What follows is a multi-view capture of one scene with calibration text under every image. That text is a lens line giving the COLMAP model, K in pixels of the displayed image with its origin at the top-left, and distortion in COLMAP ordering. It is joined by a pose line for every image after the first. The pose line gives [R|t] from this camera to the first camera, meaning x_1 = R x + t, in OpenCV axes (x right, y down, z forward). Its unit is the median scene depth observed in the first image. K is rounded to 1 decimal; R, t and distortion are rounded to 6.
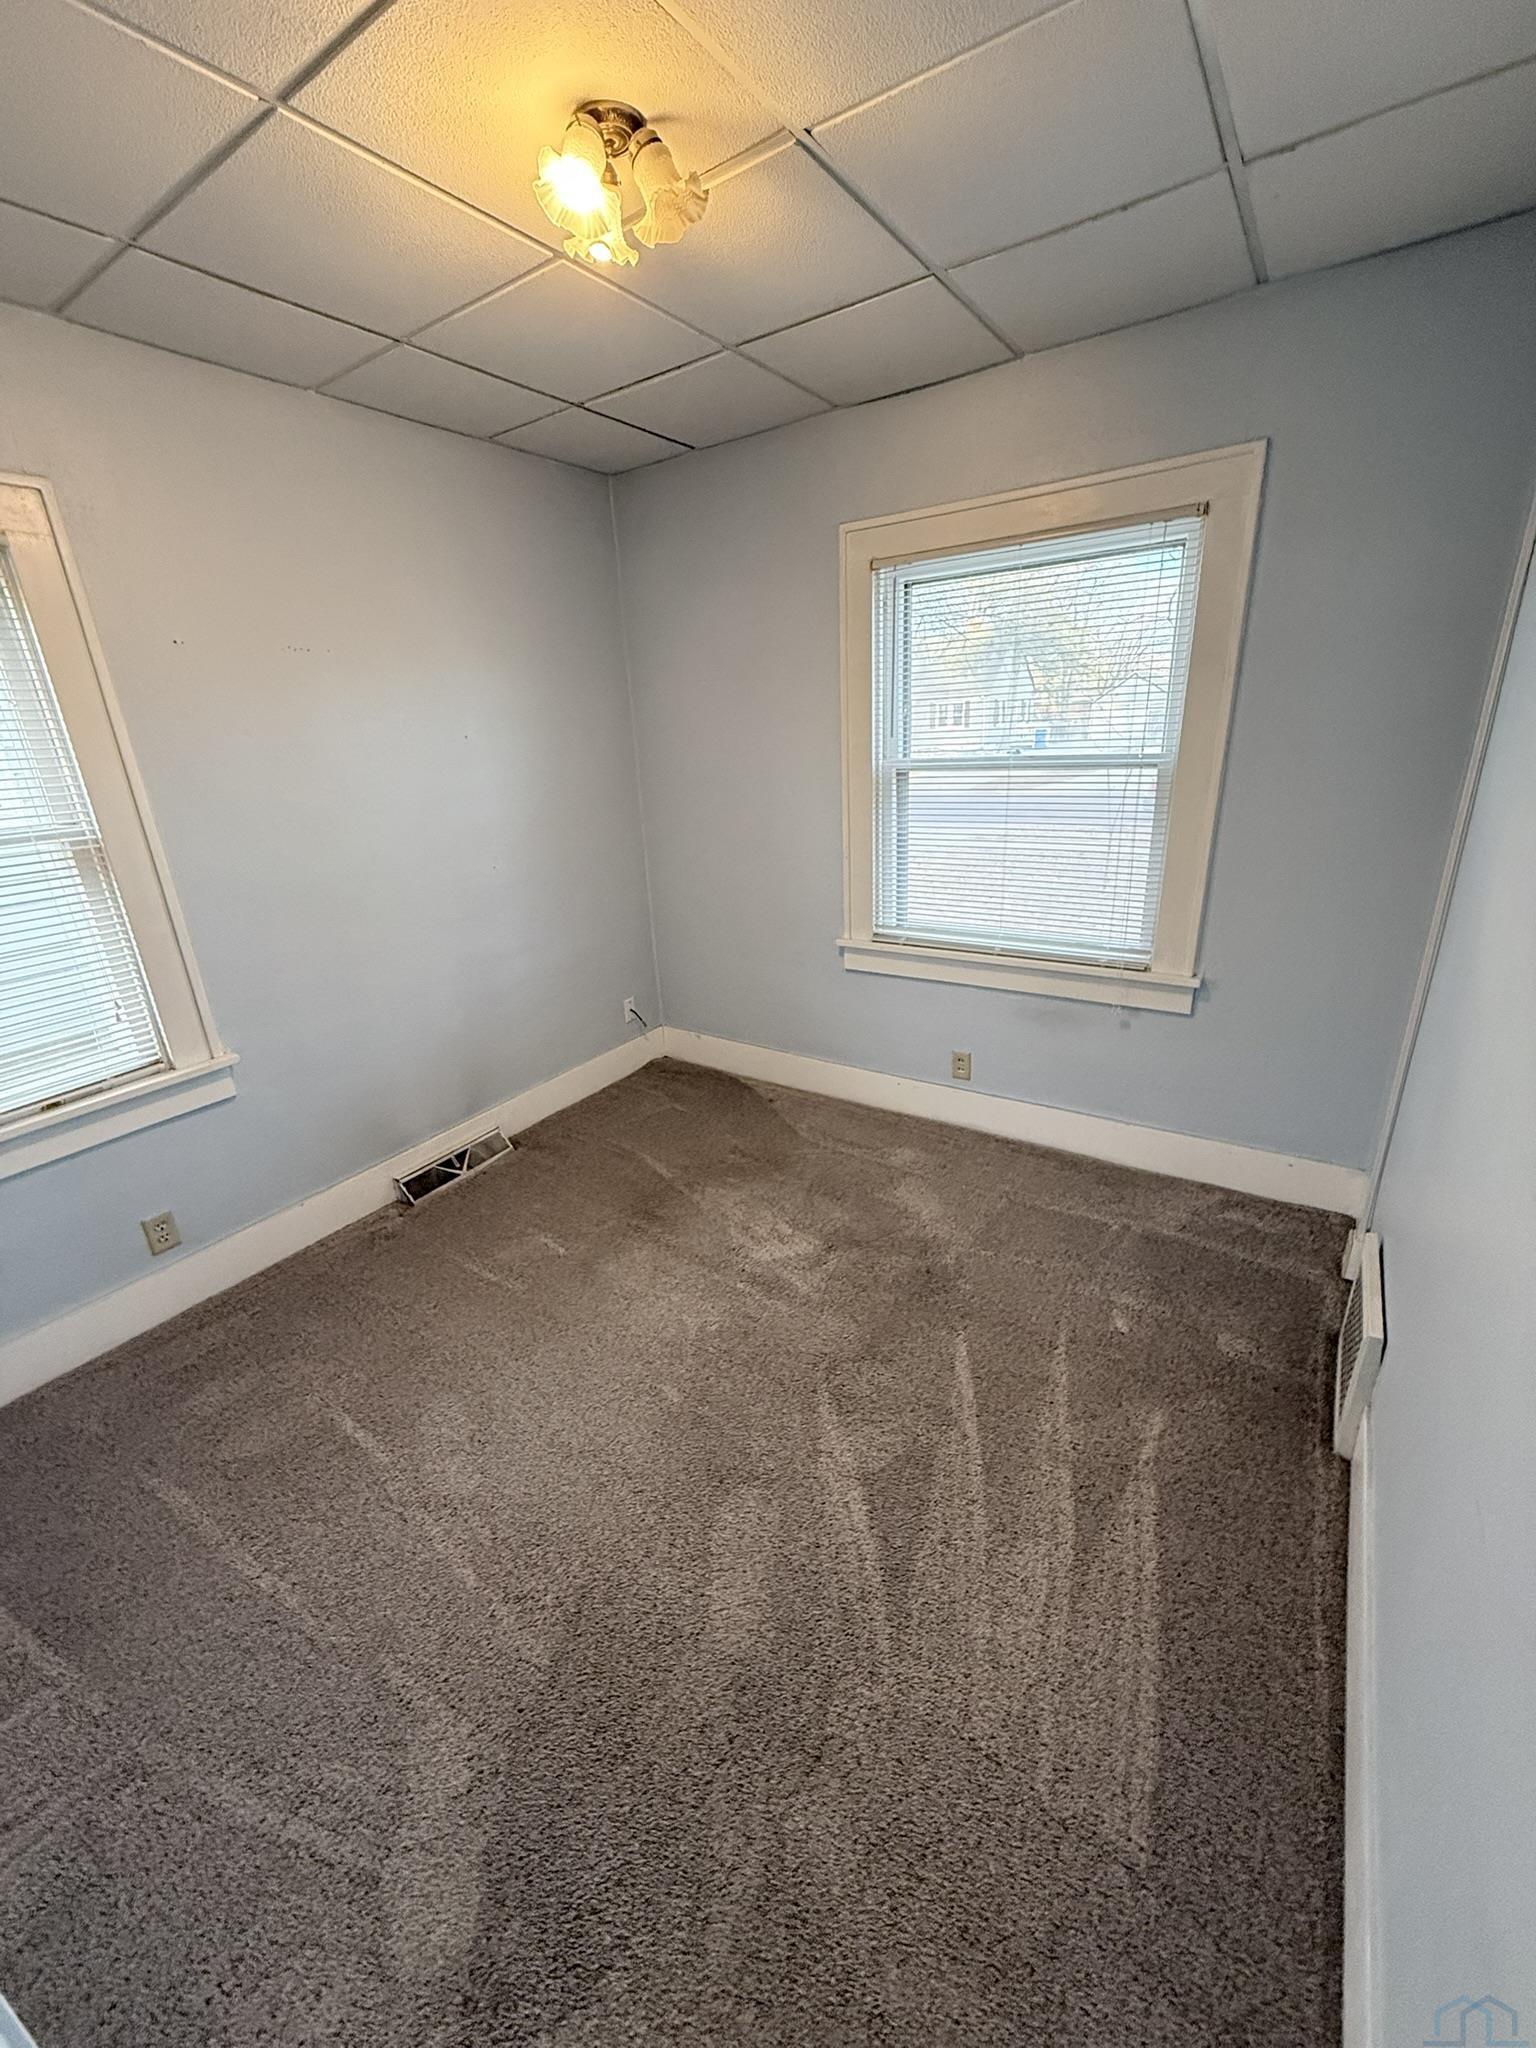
lens RADIAL K [[818.7, 0, 767.2], [0, 818.7, 1012.9], [0, 0, 1]] dist [0.001606, -0.000648]
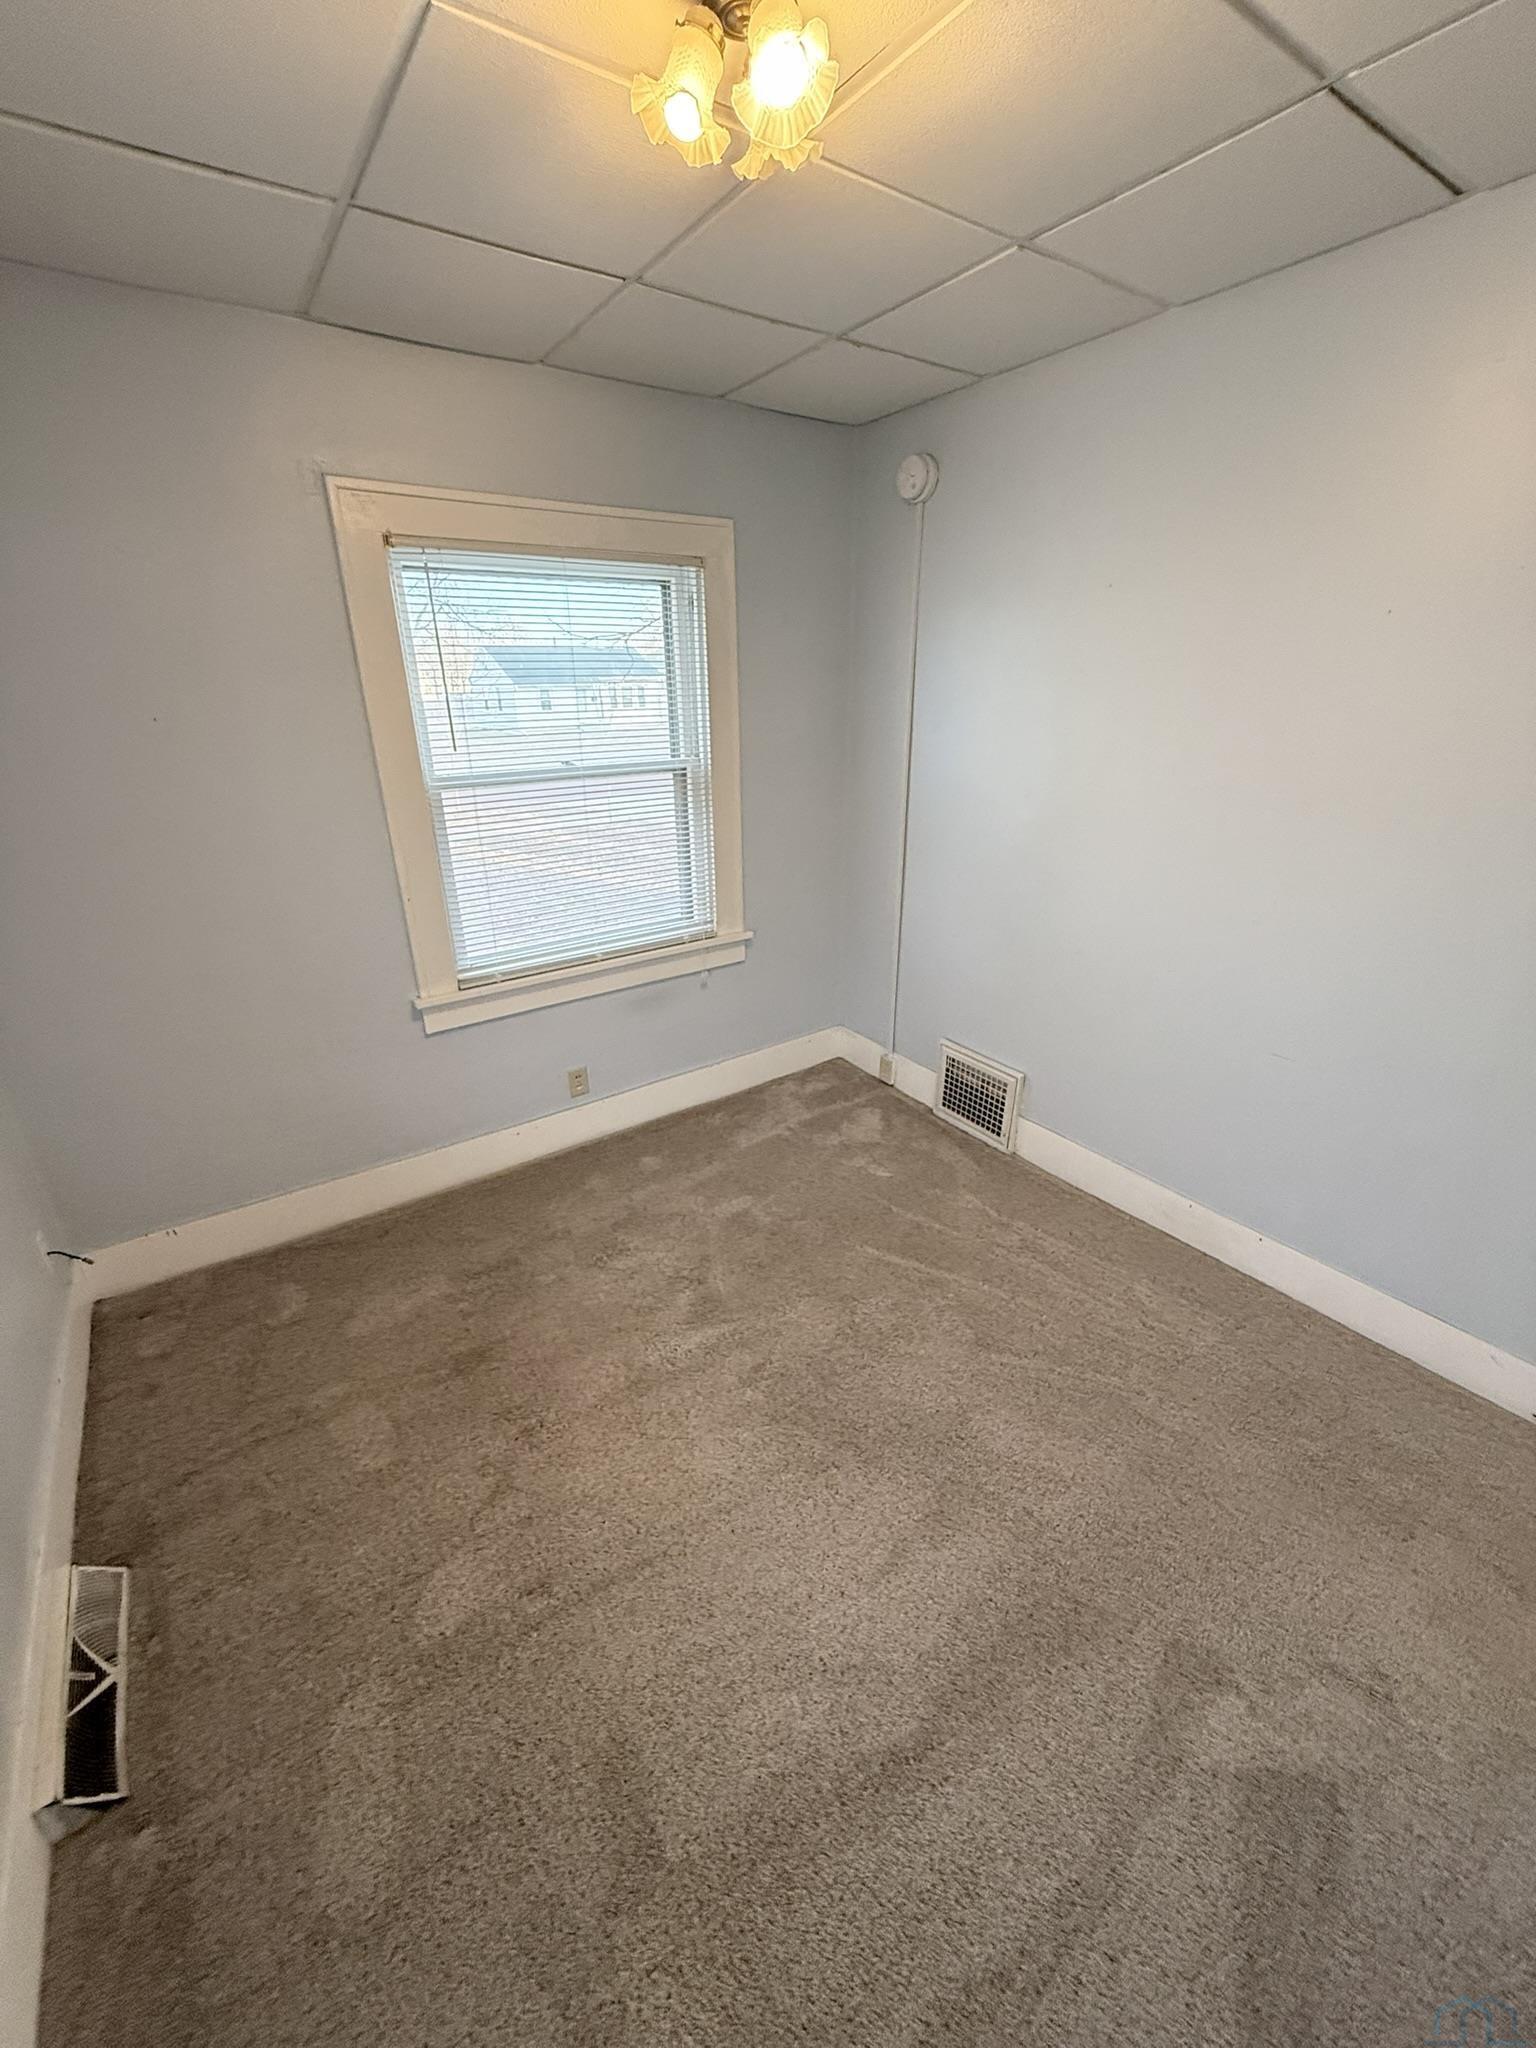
lens RADIAL K [[818.7, 0, 764.3], [0, 818.7, 1014.2], [0, 0, 1]] dist [0.001606, -0.000648]
pose [[0.355860, -0.306166, 0.882964, -0.593322], [0.311430, 0.929658, 0.196842, -0.152863], [-0.881121, 0.204934, 0.426178, 0.419299]]
